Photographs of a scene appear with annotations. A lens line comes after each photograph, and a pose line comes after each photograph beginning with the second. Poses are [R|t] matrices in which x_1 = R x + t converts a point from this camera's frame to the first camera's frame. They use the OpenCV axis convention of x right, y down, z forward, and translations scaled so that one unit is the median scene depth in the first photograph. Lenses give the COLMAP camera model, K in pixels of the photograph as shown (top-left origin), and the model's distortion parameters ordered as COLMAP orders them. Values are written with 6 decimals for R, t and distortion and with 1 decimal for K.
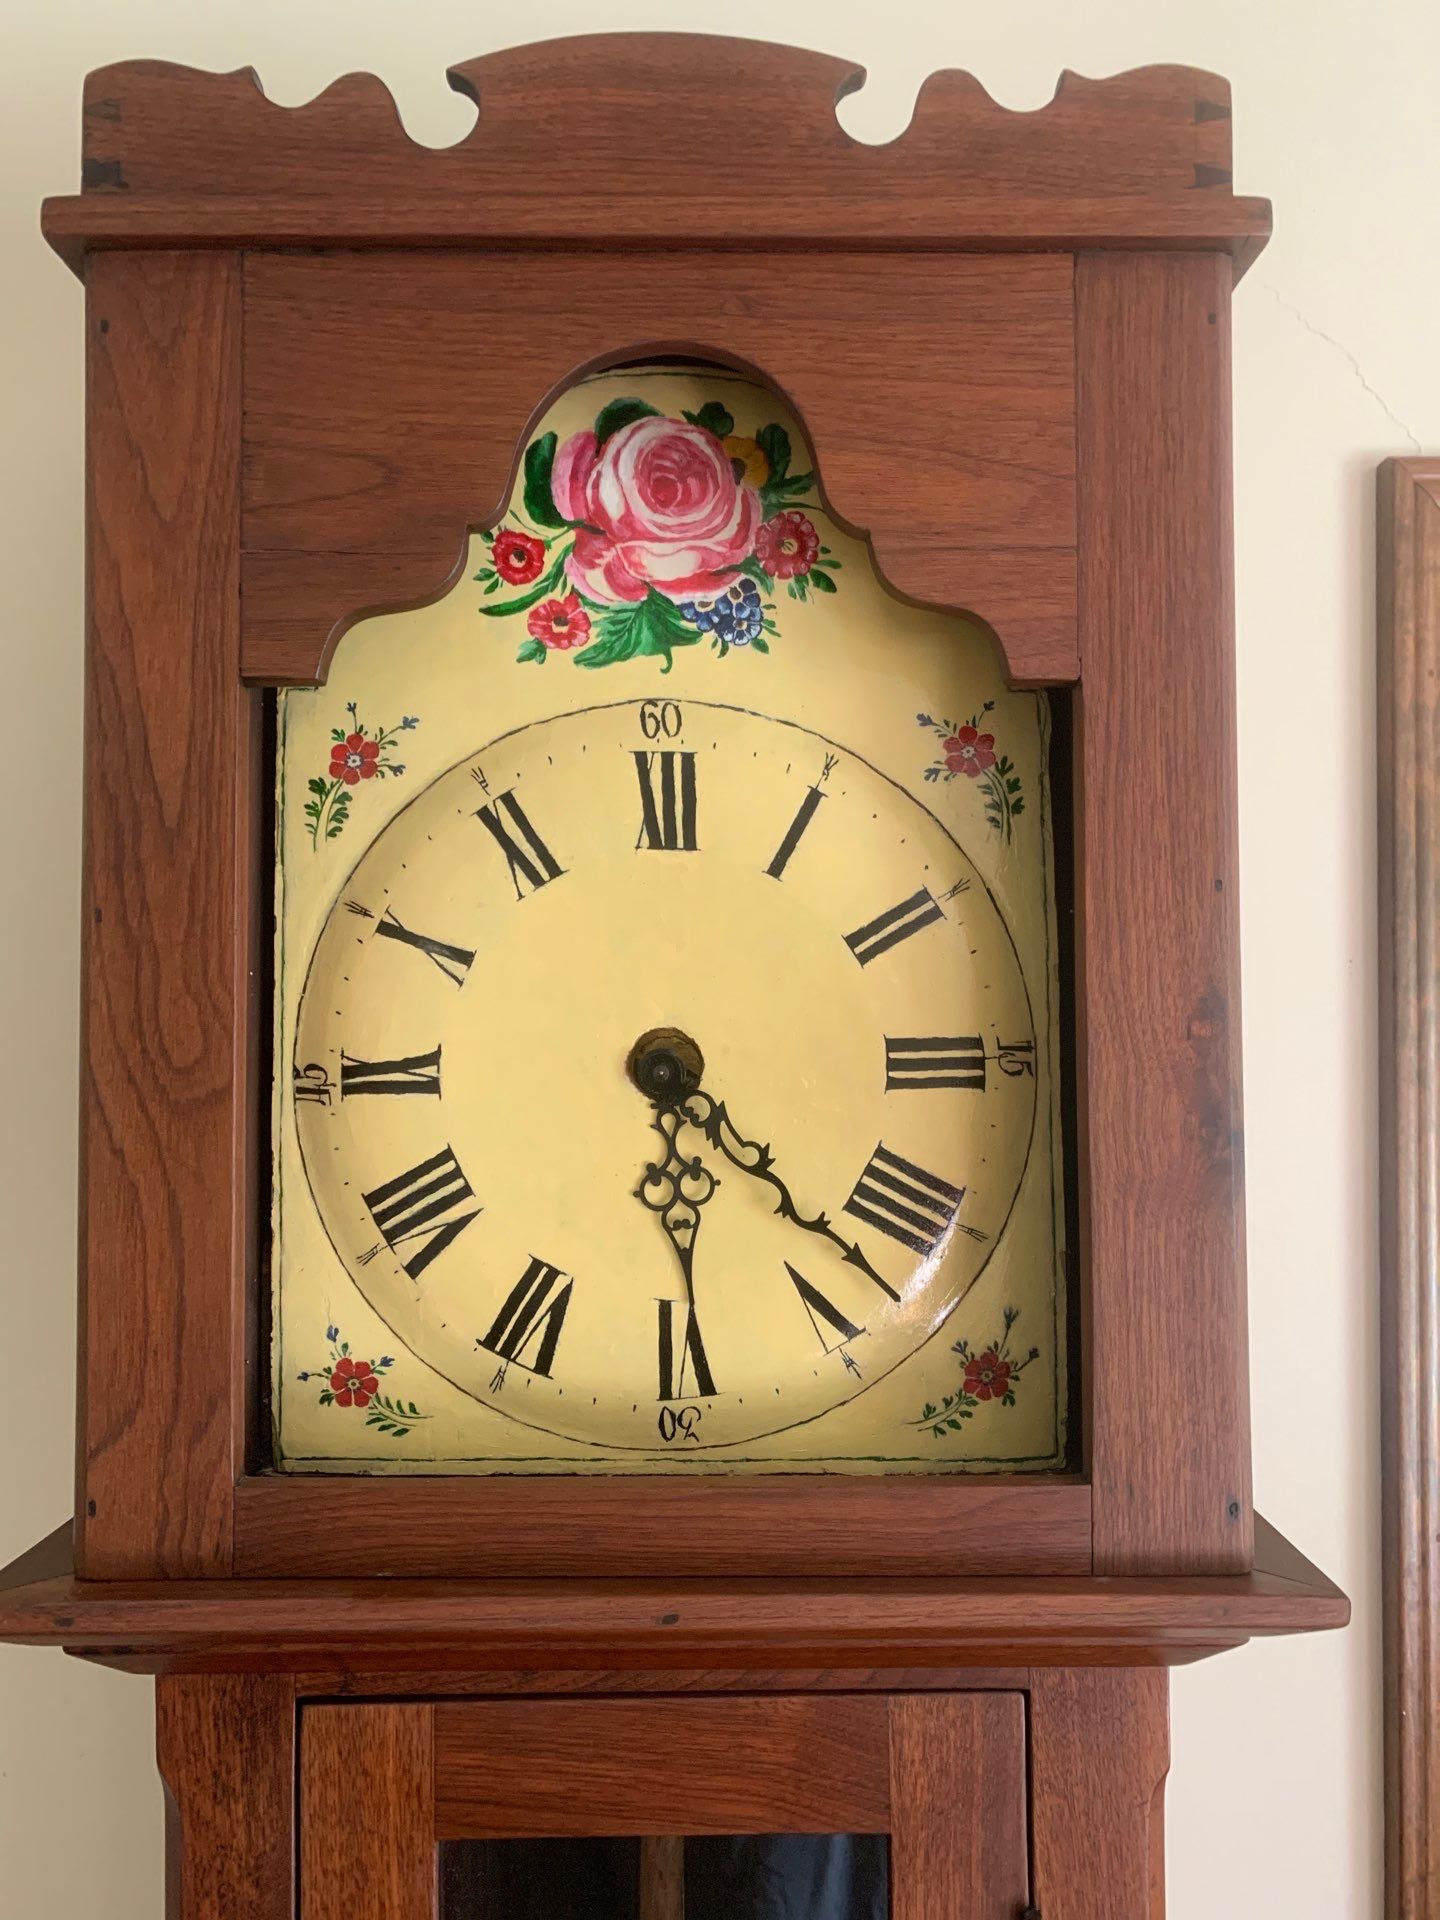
lens RADIAL K [[1499.1, 0, 716.1], [0, 1499.1, 961.8], [0, 0, 1]] dist [0.019647, -0.018365]
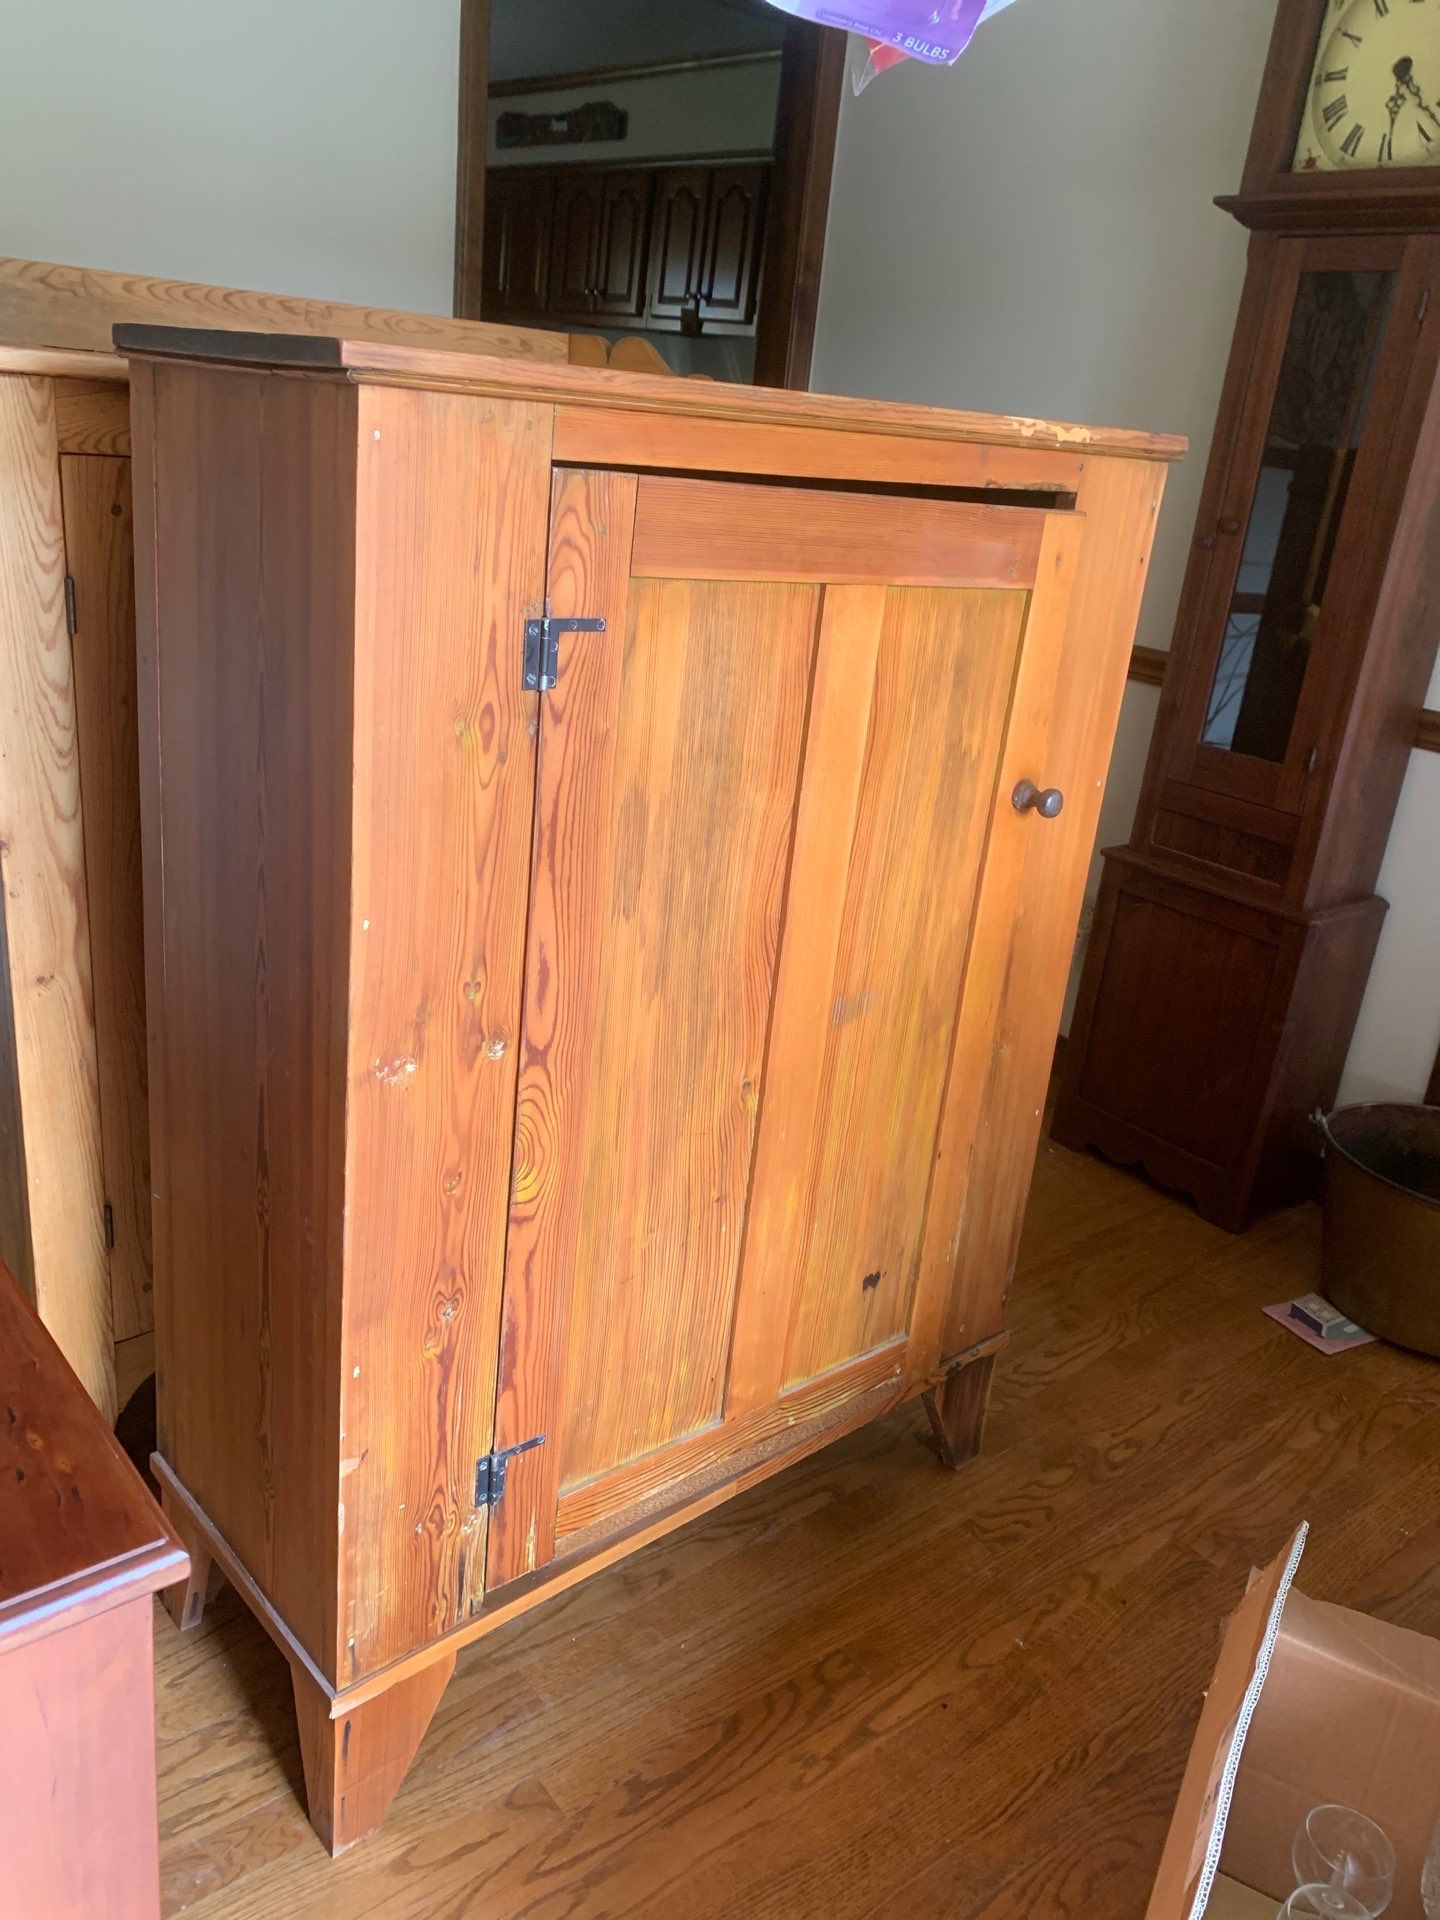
lens RADIAL K [[1499.1, 0, 708.5], [0, 1499.1, 952.7], [0, 0, 1]] dist [0.019647, -0.018365]
pose [[0.617615, 0.327994, -0.714823, 2.389577], [-0.083490, 0.931095, 0.355094, 0.965506], [0.782037, -0.159631, 0.602442, -3.104010]]
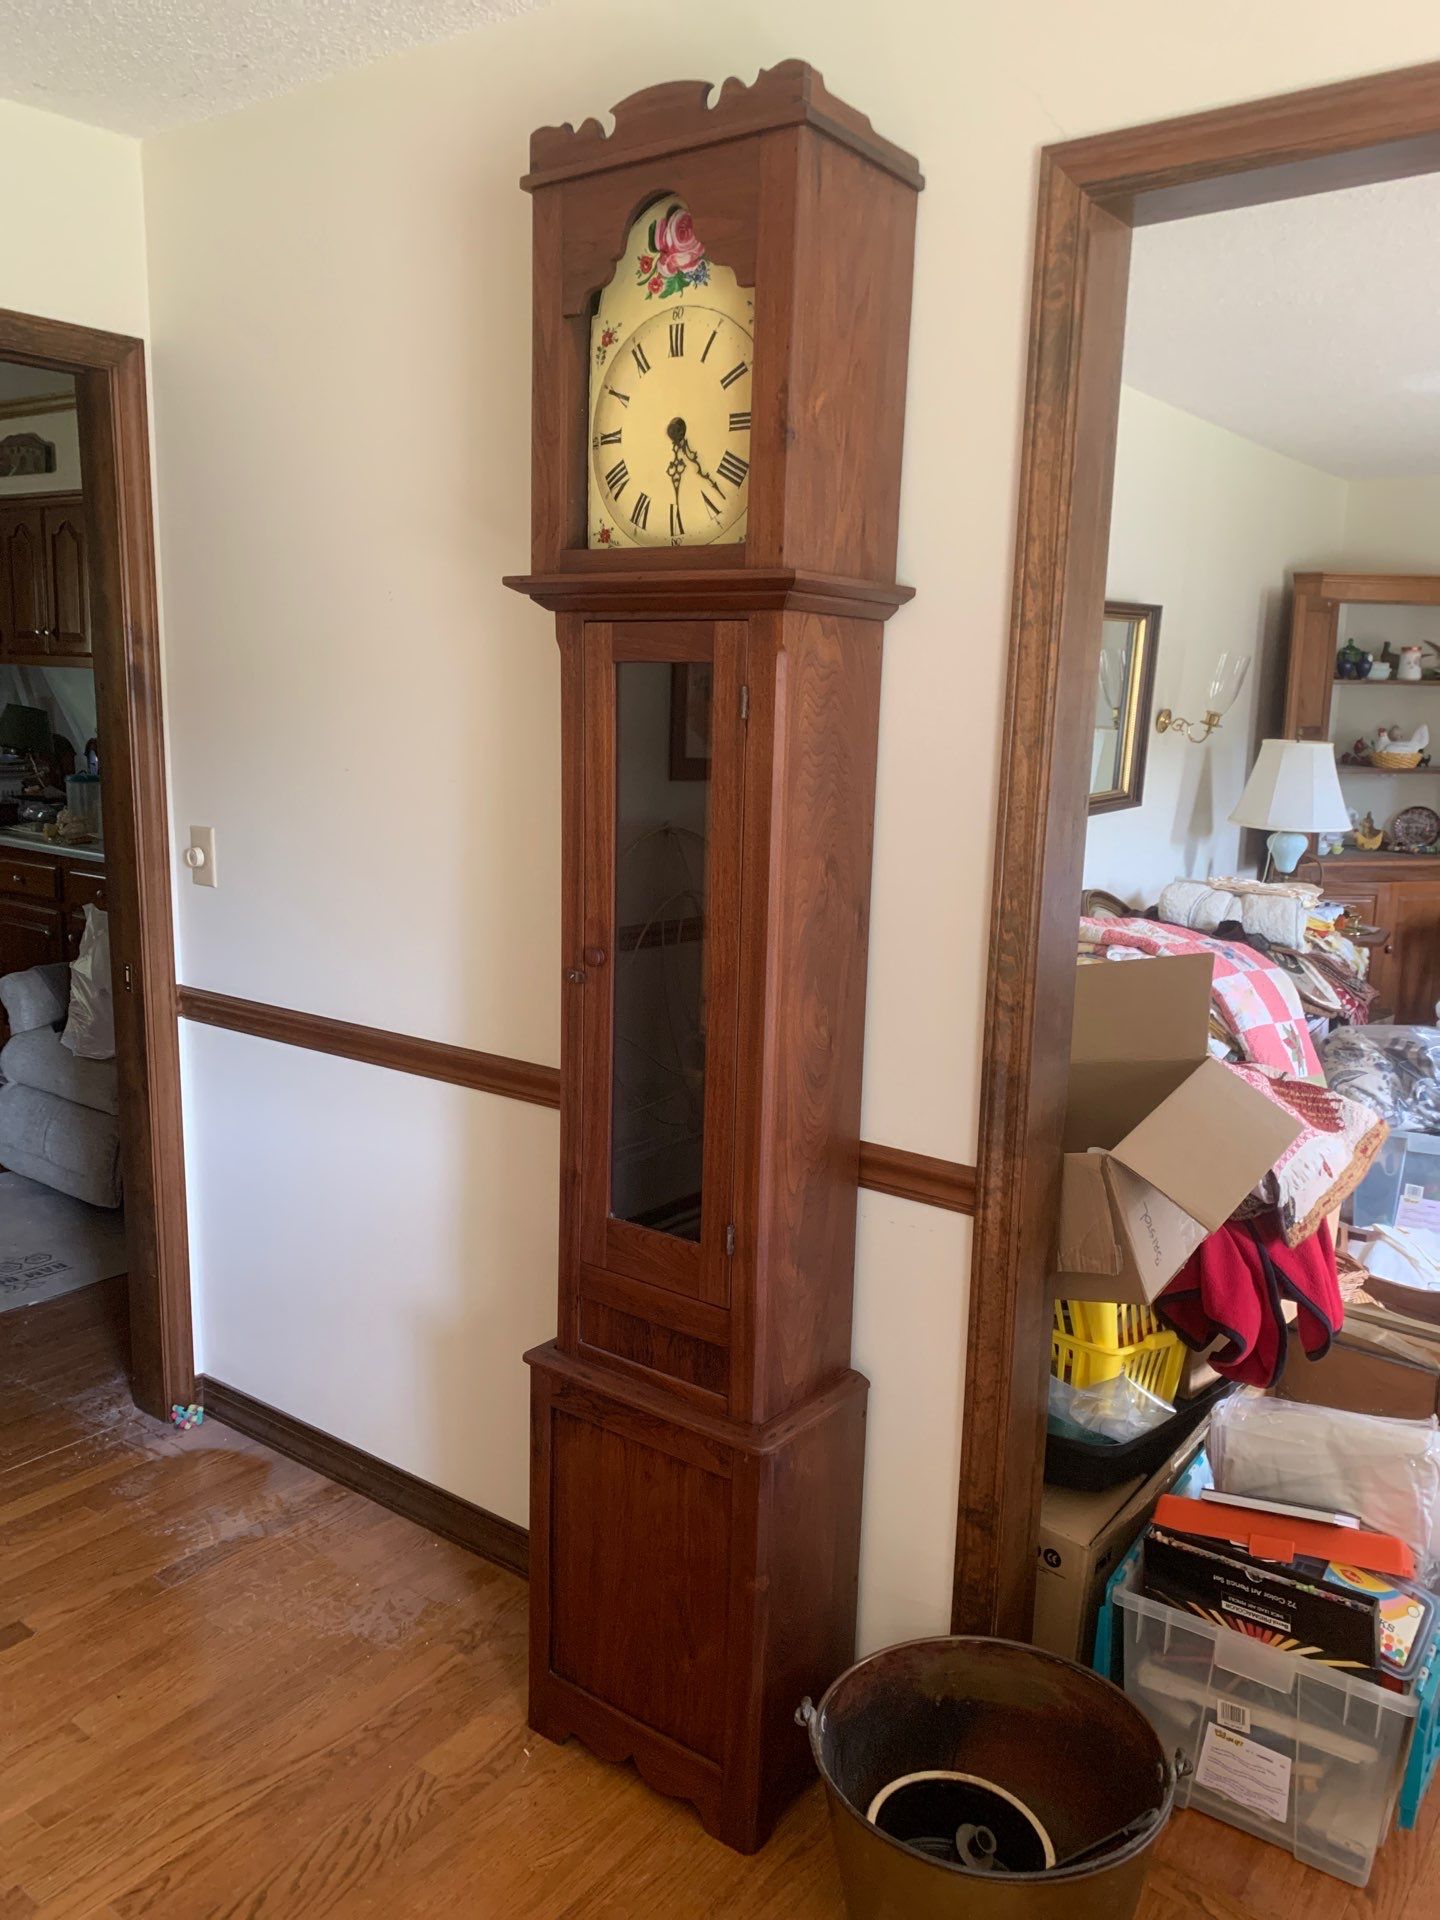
lens RADIAL K [[1499.1, 0, 734.6], [0, 1499.1, 972.9], [0, 0, 1]] dist [0.019647, -0.018365]
pose [[0.789947, 0.137317, -0.597602, 2.152216], [-0.013251, 0.978197, 0.207255, 0.540281], [0.613033, -0.155801, 0.774543, -1.598481]]
